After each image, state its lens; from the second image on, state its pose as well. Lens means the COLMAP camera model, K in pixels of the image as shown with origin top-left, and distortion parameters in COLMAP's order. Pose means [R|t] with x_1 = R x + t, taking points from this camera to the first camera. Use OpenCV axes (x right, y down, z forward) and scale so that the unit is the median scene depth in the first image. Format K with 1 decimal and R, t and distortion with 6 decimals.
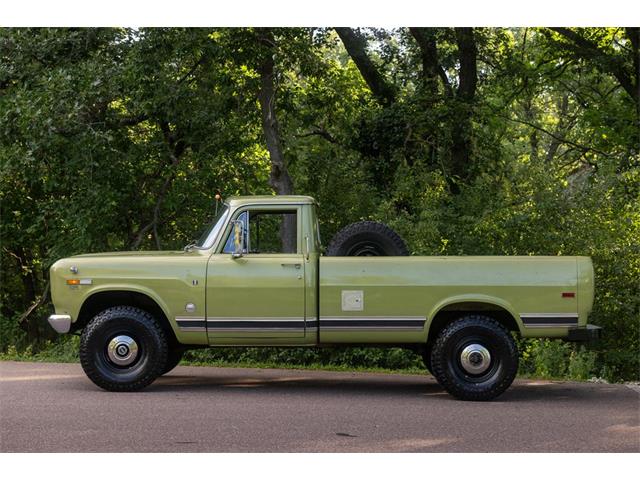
lens RADIAL K [[1387.6, 0, 320.0], [0, 1387.6, 240.0], [0, 0, 1]] dist [-0.053368, -0.171590]
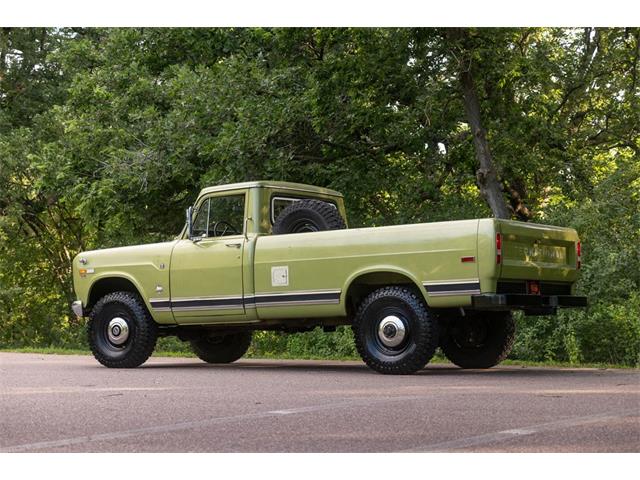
lens RADIAL K [[1387.6, 0, 320.0], [0, 1387.6, 240.0], [0, 0, 1]] dist [-0.053368, -0.171590]
pose [[0.839194, -0.060325, -0.540476, 0.600779], [0.035321, 0.997776, -0.056524, 0.075435], [0.542684, 0.028344, 0.839458, 0.151423]]
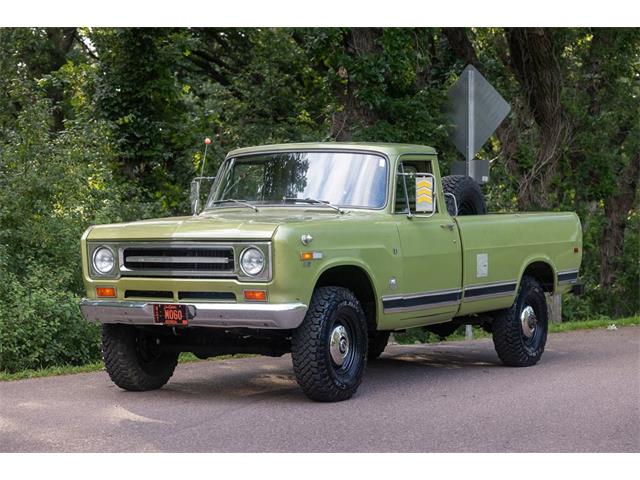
lens RADIAL K [[1588.7, 0, 320.0], [0, 1588.7, 240.0], [0, 0, 1]] dist [-0.019090, -0.151310]
pose [[0.510518, -0.029478, 0.859362, -0.883152], [0.007740, 0.999529, 0.029688, -0.002879], [-0.859832, -0.008504, 0.510506, 0.572314]]
